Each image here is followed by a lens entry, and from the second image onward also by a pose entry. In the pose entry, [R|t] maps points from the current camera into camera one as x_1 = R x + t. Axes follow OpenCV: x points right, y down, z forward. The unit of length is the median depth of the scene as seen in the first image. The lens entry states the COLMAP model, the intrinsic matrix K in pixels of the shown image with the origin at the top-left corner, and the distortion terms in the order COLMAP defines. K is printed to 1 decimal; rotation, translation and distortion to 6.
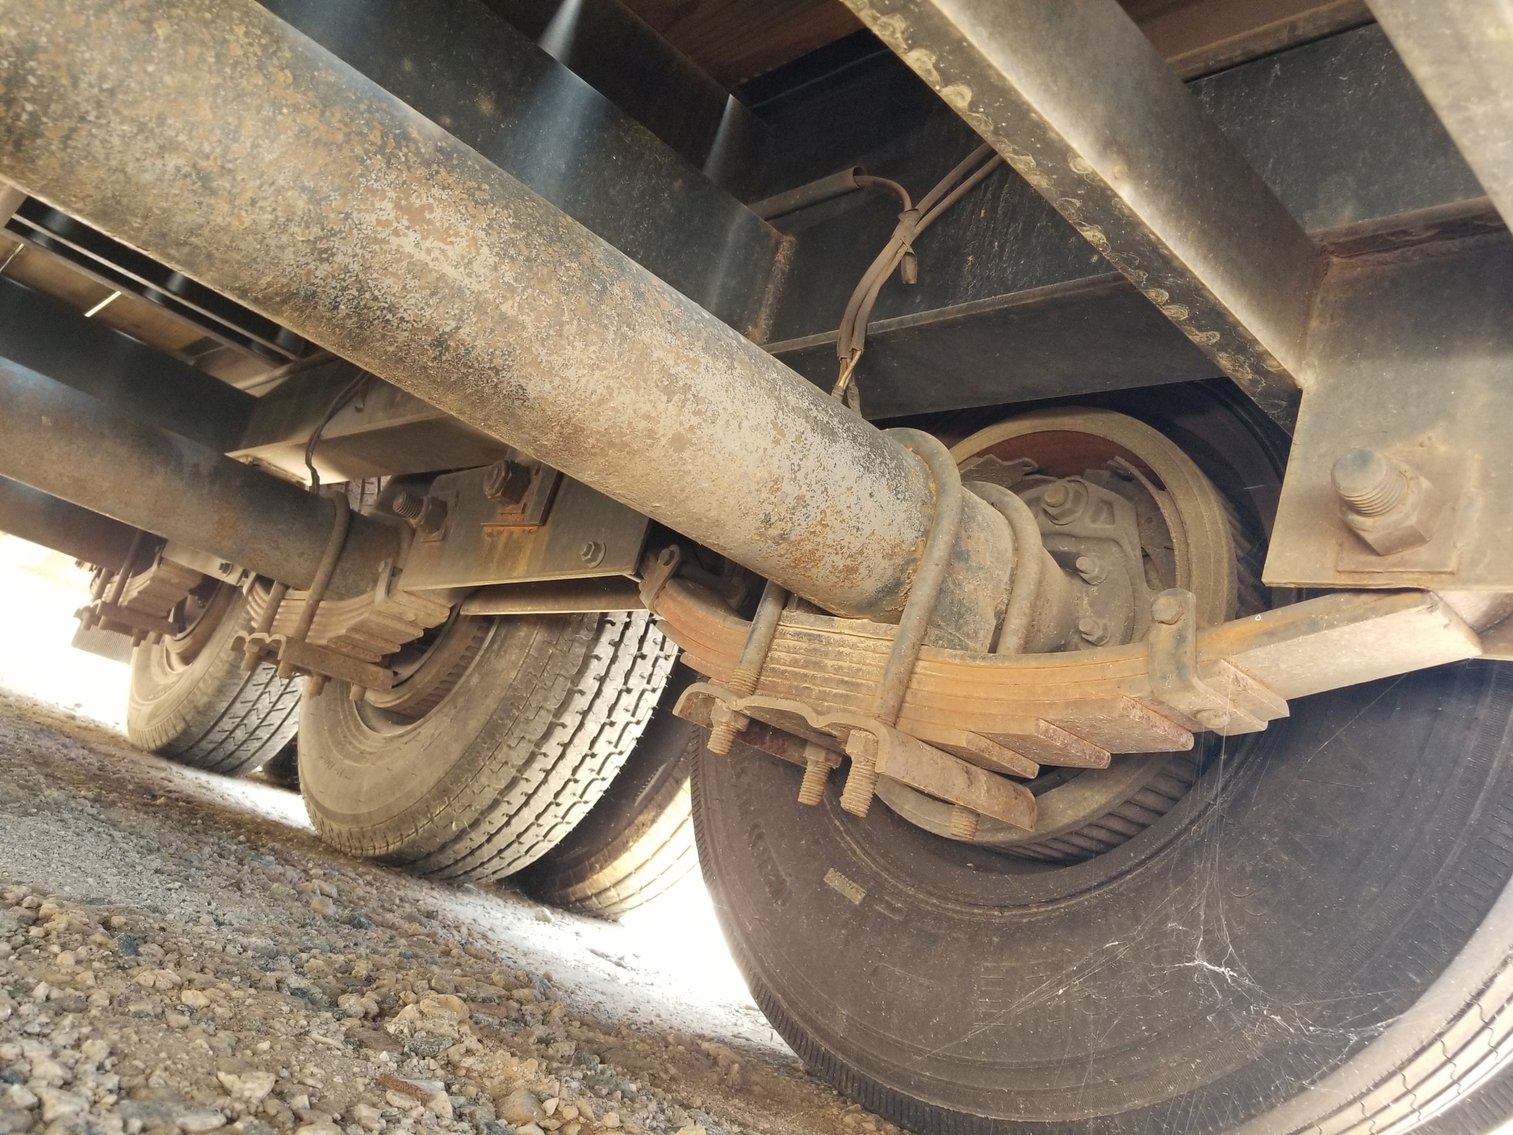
lens RADIAL K [[1197.7, 0, 761.9], [0, 1197.7, 541.7], [0, 0, 1]] dist [0.119548, -0.252268]
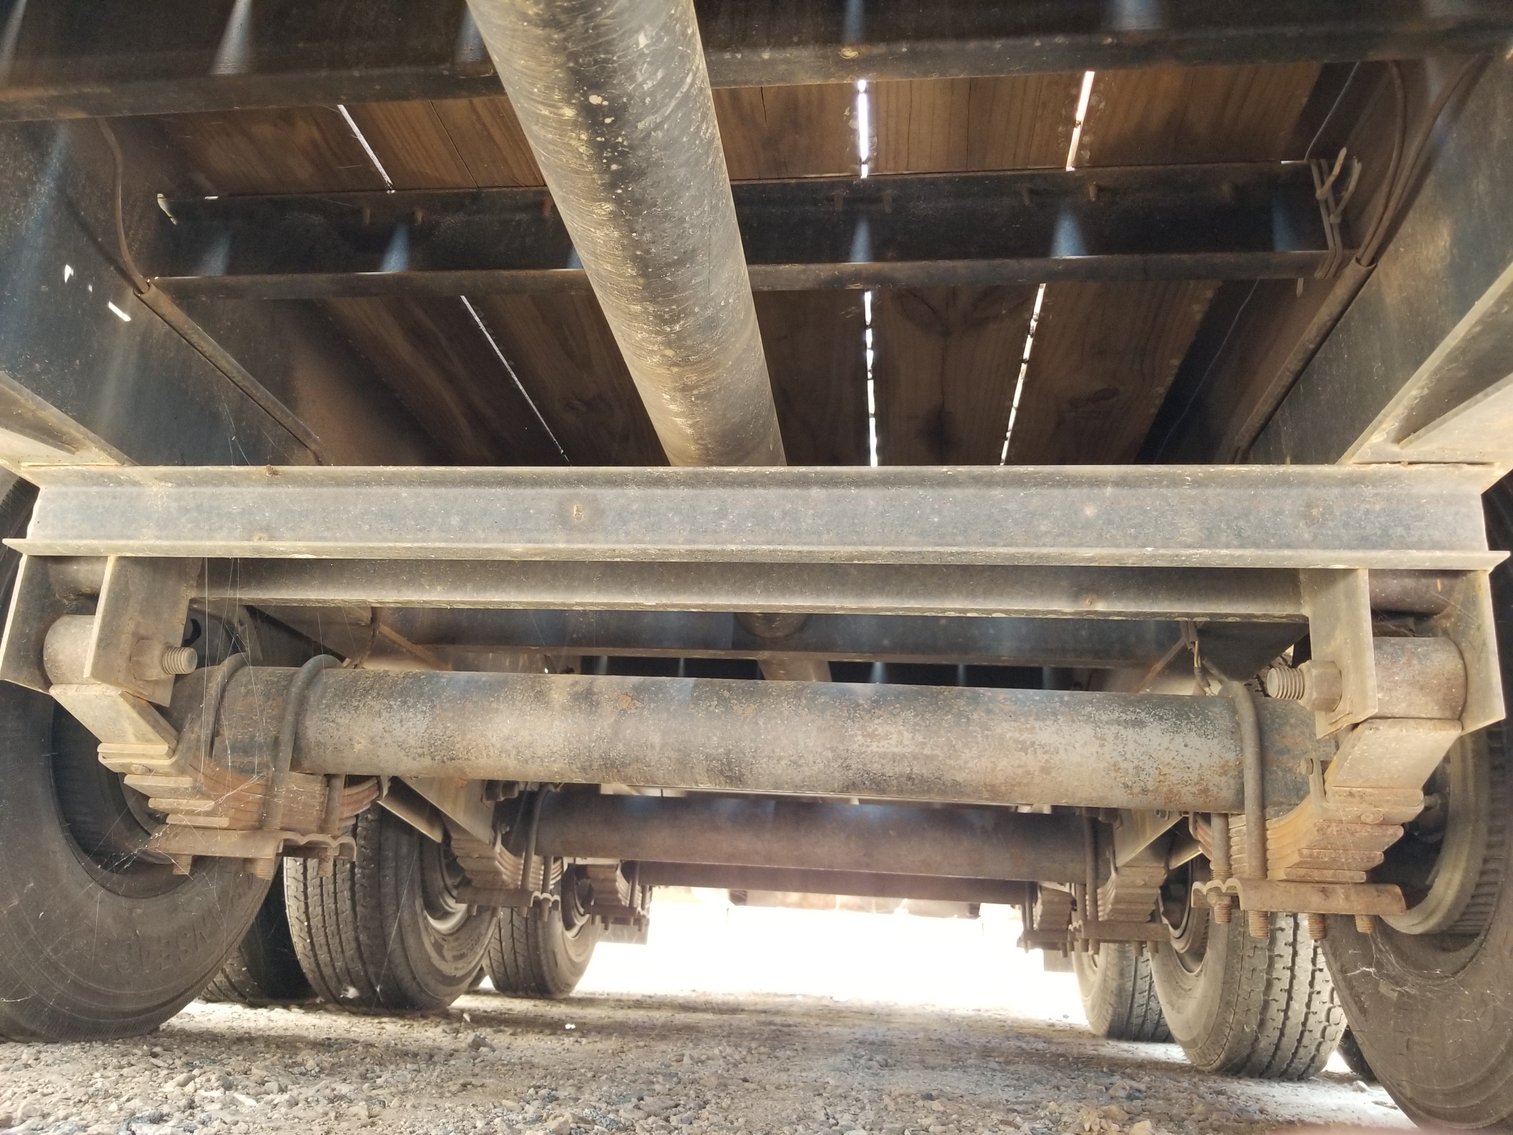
lens RADIAL K [[1192.6, 0, 740.0], [0, 1192.6, 550.1], [0, 0, 1]] dist [0.089404, -0.191347]
pose [[0.647447, -0.469204, -0.600549, 0.787028], [0.325247, 0.882759, -0.339046, 0.082973], [0.689222, 0.024187, 0.724147, -0.613978]]
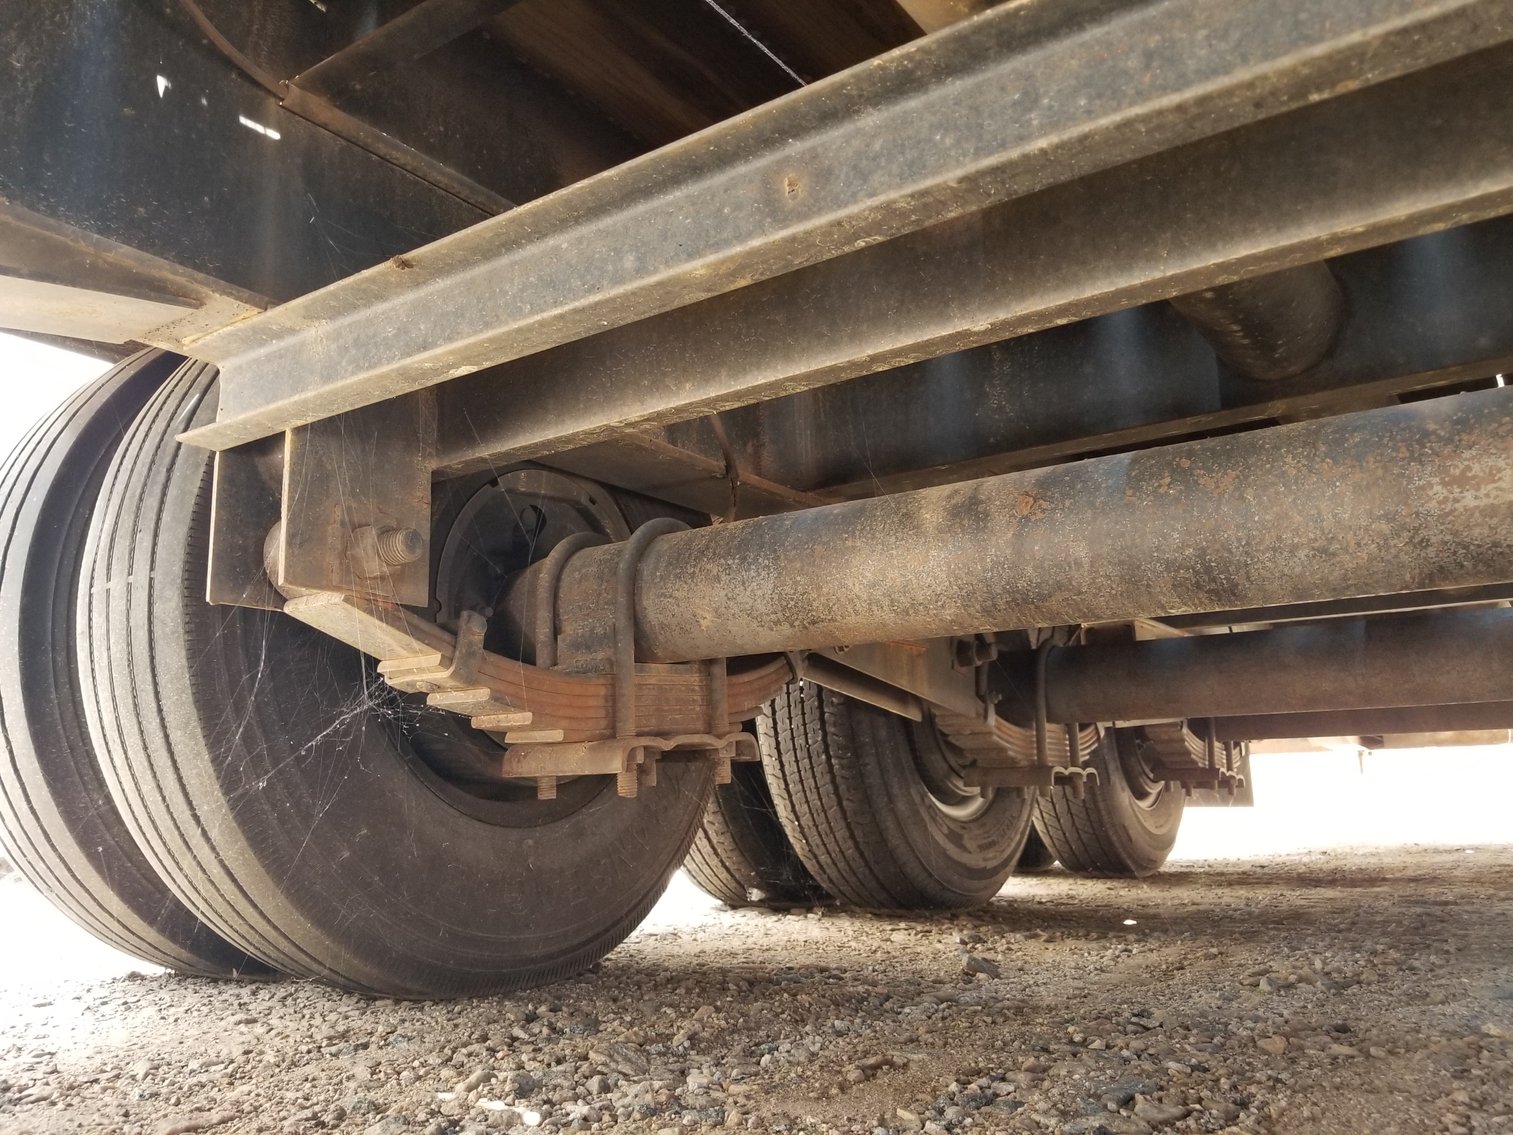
lens RADIAL K [[1149.7, 0, 770.2], [0, 1149.7, 564.2], [0, 0, 1]] dist [0.098891, -0.185310]
pose [[0.205451, -0.469618, -0.858632, 0.427656], [0.325879, 0.860108, -0.392450, 0.043417], [0.922818, -0.199181, 0.329749, -0.092536]]
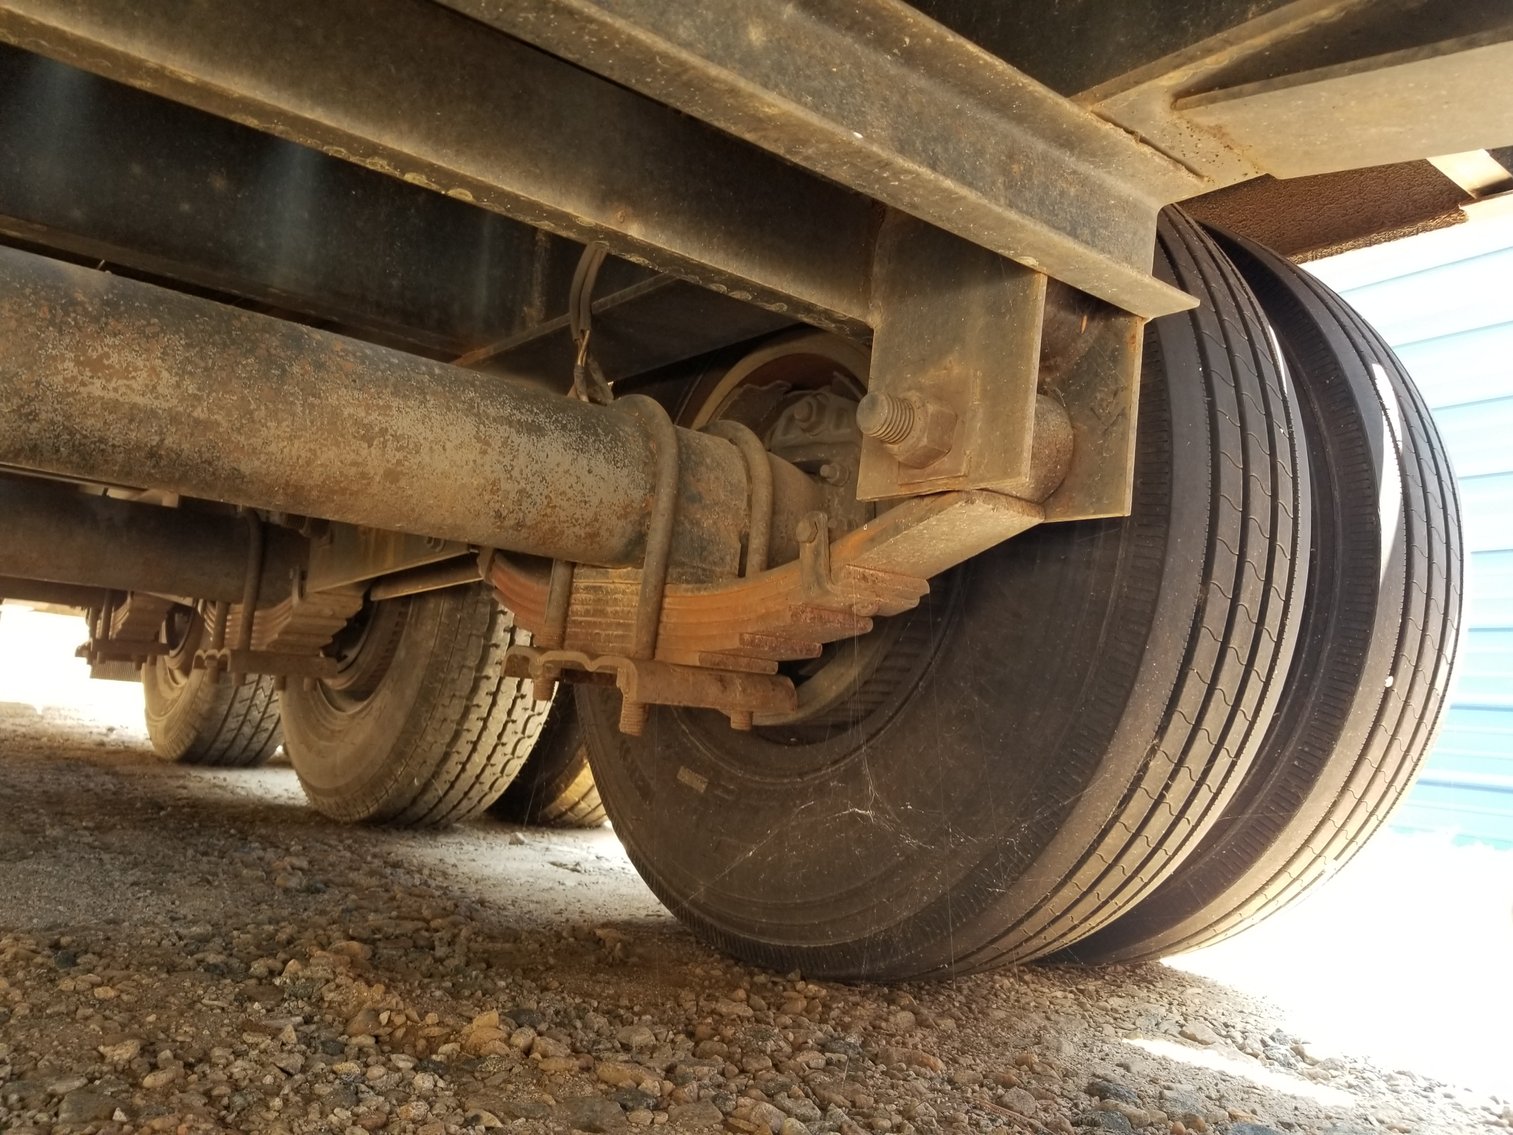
lens RADIAL K [[1192.6, 0, 740.0], [0, 1192.6, 550.1], [0, 0, 1]] dist [0.089404, -0.191347]
pose [[0.976325, -0.211982, -0.043038, 0.257152], [0.215442, 0.970751, 0.105956, -0.053821], [0.019318, -0.112719, 0.993439, -0.154414]]
